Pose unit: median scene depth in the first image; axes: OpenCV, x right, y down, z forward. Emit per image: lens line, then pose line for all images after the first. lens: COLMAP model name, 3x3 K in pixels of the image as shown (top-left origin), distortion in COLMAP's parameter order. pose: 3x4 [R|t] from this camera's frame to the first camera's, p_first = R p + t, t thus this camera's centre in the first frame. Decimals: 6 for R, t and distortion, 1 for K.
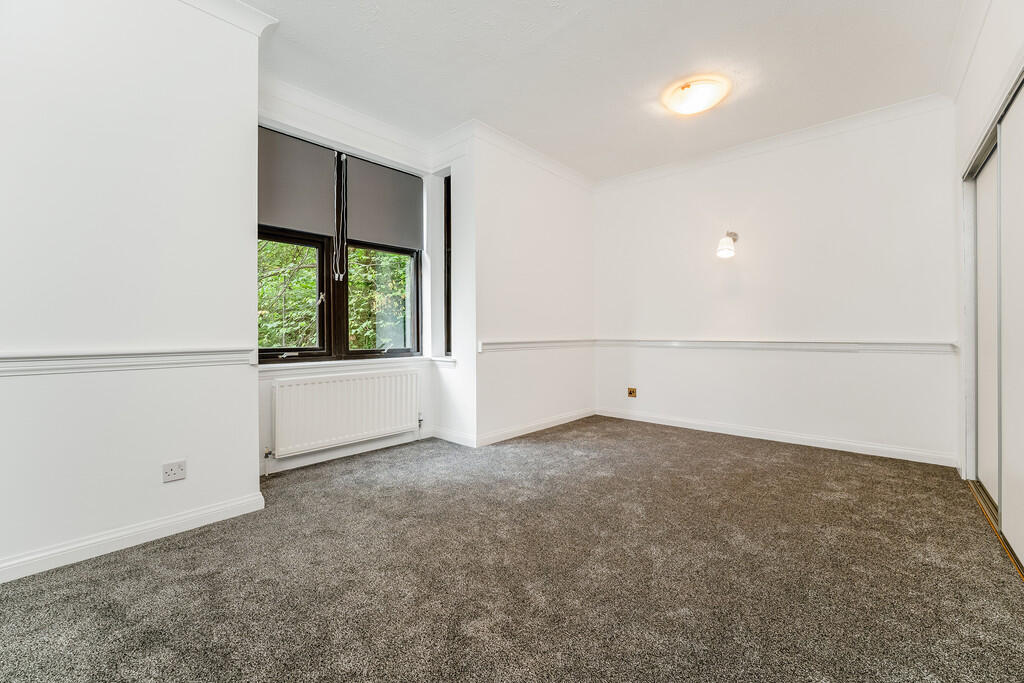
lens RADIAL K [[416.8, 0, 513.6], [0, 416.8, 337.3], [0, 0, 1]] dist [-0.000825, -0.000173]
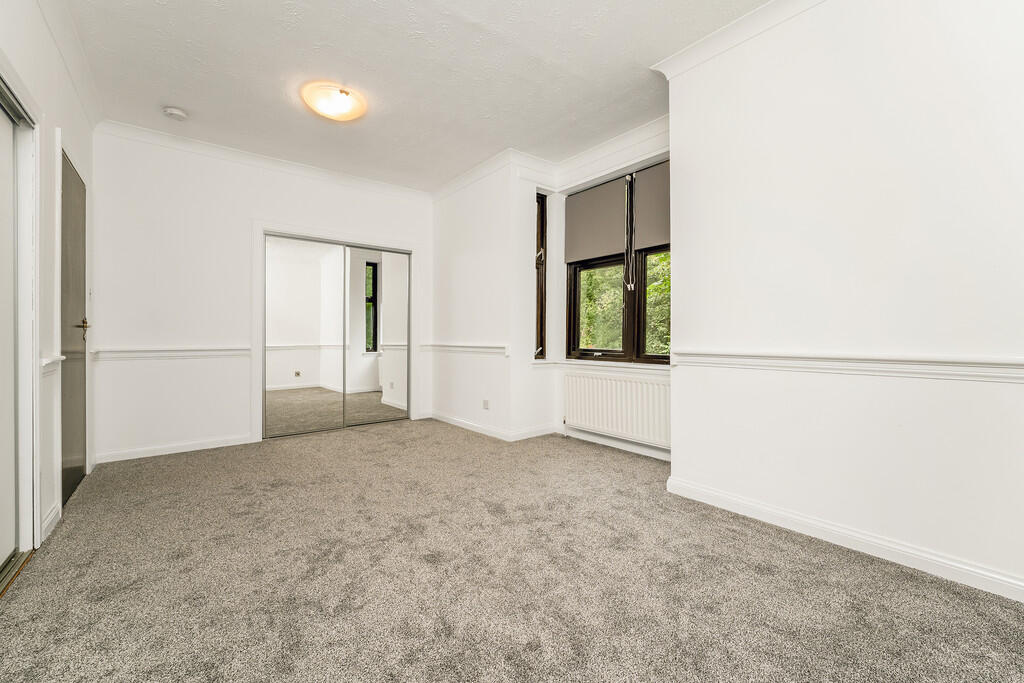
lens RADIAL K [[416.8, 0, 513.6], [0, 416.8, 337.3], [0, 0, 1]] dist [-0.000825, -0.000173]
pose [[-0.152079, 0.004487, -0.988358, 0.813086], [-0.005149, 0.999973, 0.005332, -0.017953], [0.988355, 0.005900, -0.152052, 0.977239]]
